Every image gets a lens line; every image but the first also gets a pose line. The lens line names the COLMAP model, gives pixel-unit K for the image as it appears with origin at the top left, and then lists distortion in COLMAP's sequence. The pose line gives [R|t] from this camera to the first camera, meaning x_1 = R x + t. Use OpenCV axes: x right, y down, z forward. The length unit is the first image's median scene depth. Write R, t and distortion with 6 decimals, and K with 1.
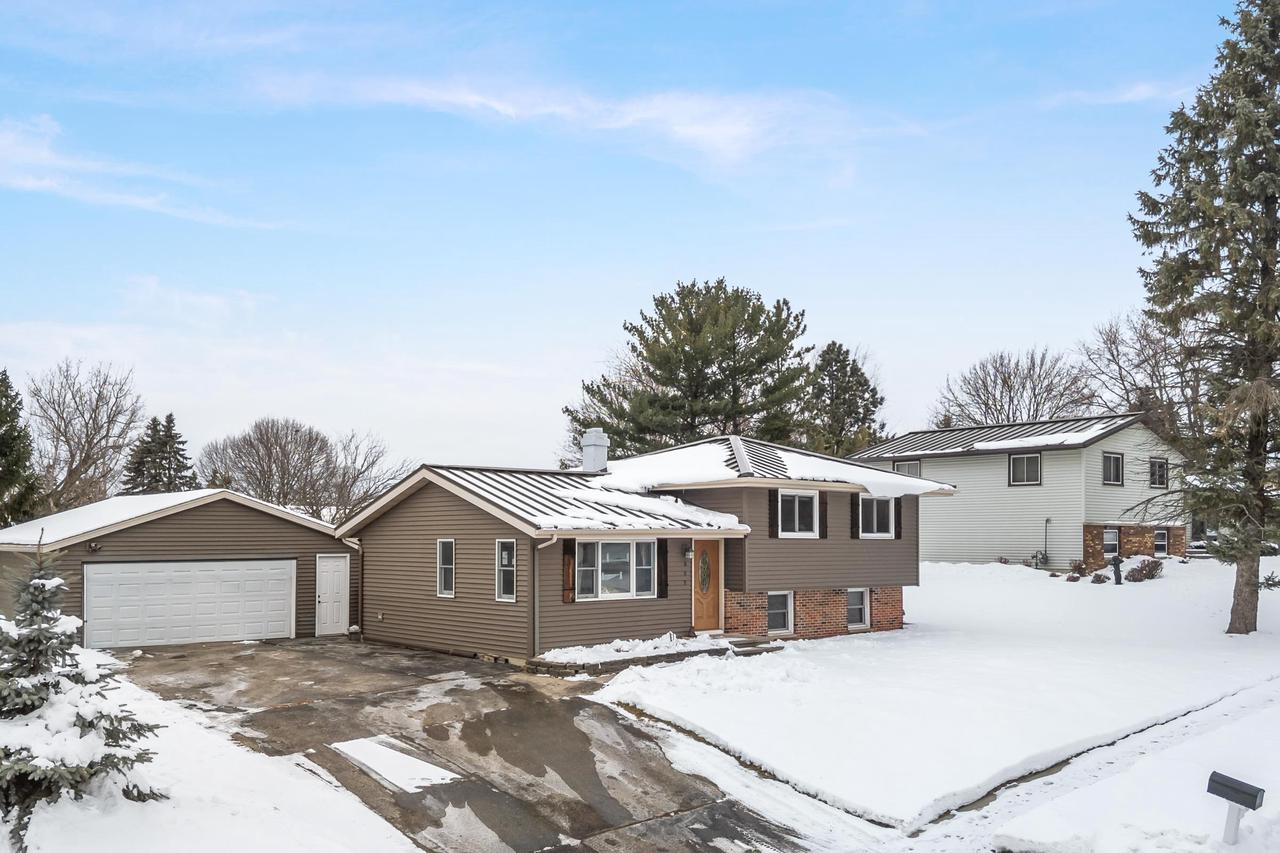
lens RADIAL K [[1059.8, 0, 594.3], [0, 1059.8, 487.2], [0, 0, 1]] dist [0.084361, -0.087332]
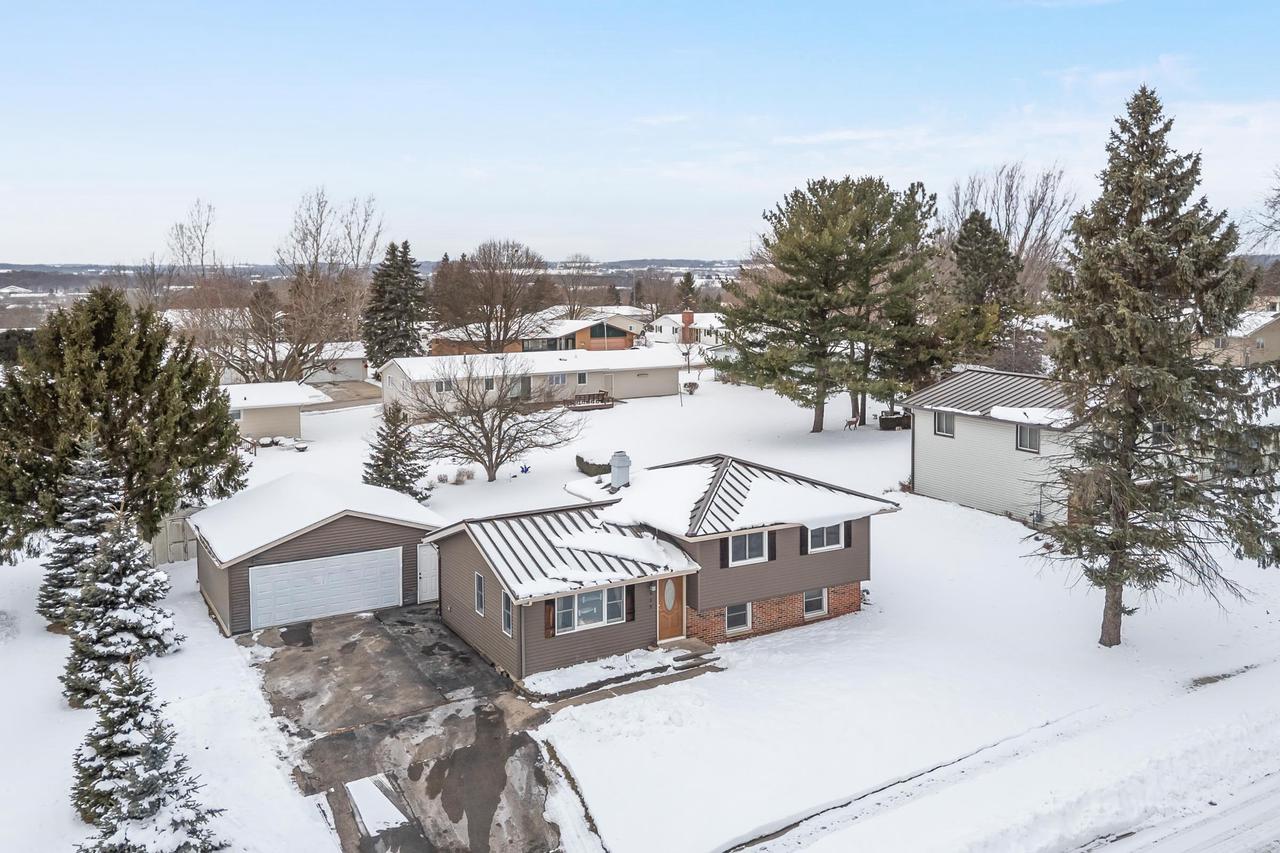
lens RADIAL K [[1059.8, 0, 680.7], [0, 1059.8, 350.2], [0, 0, 1]] dist [0.084361, -0.087332]
pose [[0.986641, 0.010745, -0.162554, 0.355087], [0.008912, 0.992769, 0.119713, -0.416779], [0.162665, -0.119563, 0.979410, -0.314041]]
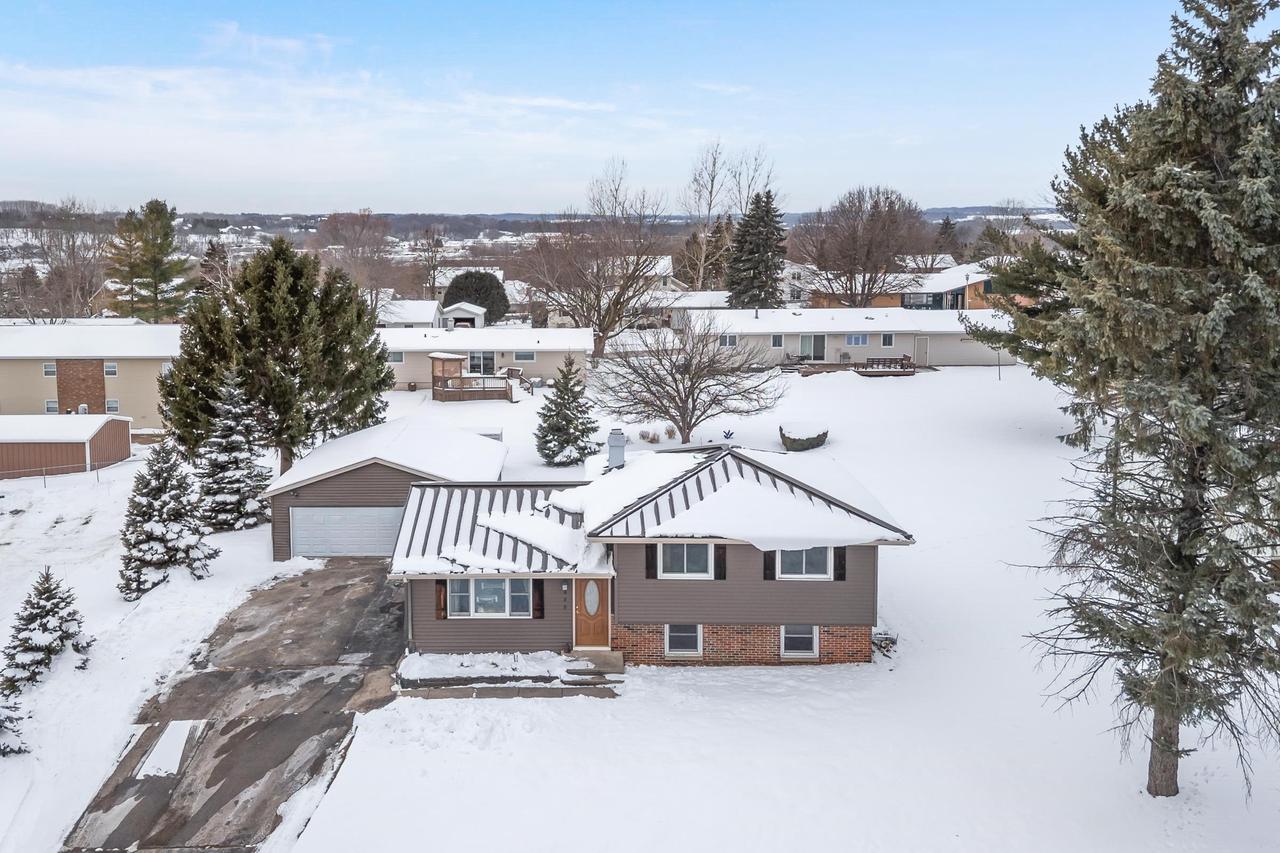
lens RADIAL K [[1059.8, 0, 589.7], [0, 1059.8, 344.5], [0, 0, 1]] dist [0.084361, -0.087332]
pose [[0.761235, 0.076430, -0.643956, 0.897823], [0.029536, 0.987913, 0.152170, -0.405052], [0.647803, -0.134857, 0.749777, 0.145810]]
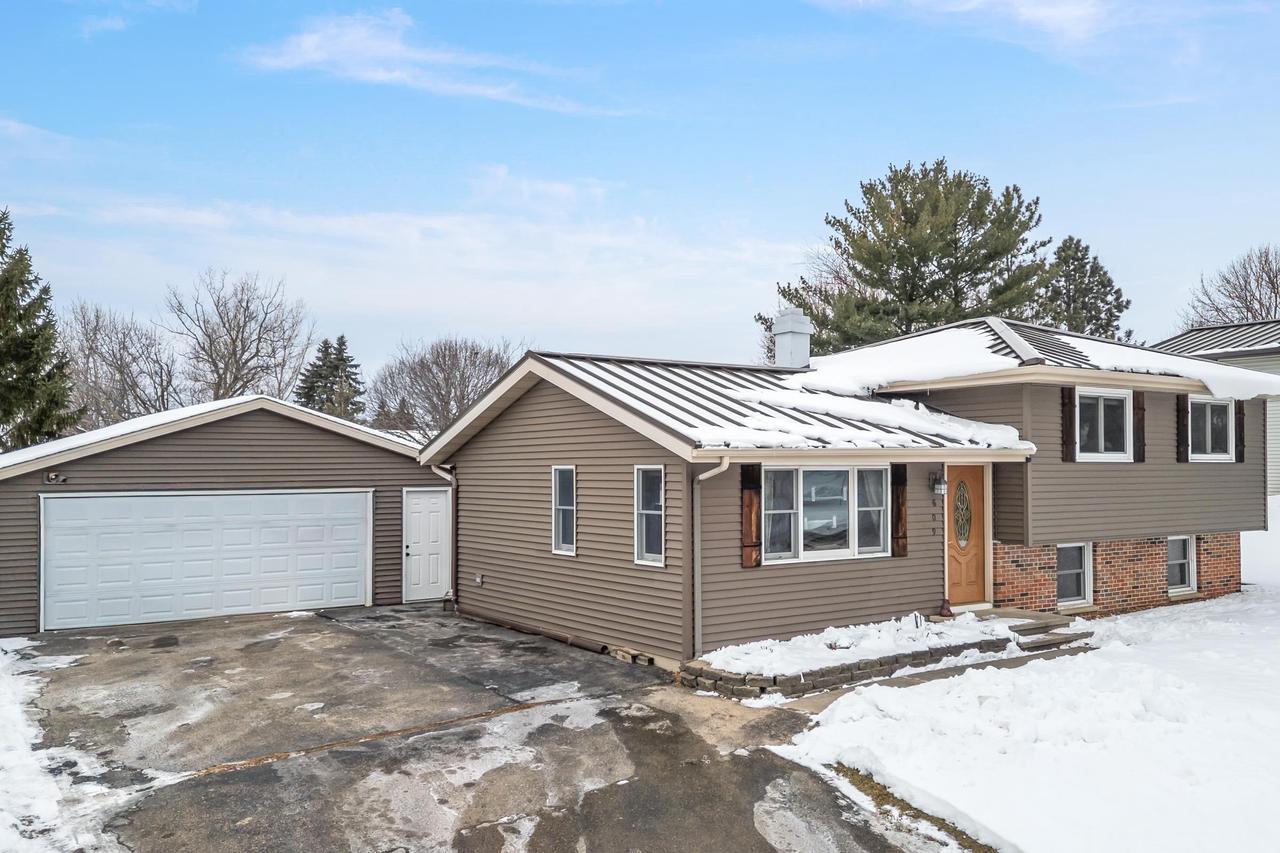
lens RADIAL K [[1059.8, 0, 733.9], [0, 1059.8, 463.5], [0, 0, 1]] dist [0.084361, -0.087332]
pose [[0.998461, -0.004673, -0.055270, 0.000301], [0.007144, 0.998979, 0.044601, 0.019693], [0.055005, -0.044927, 0.997475, 0.361977]]
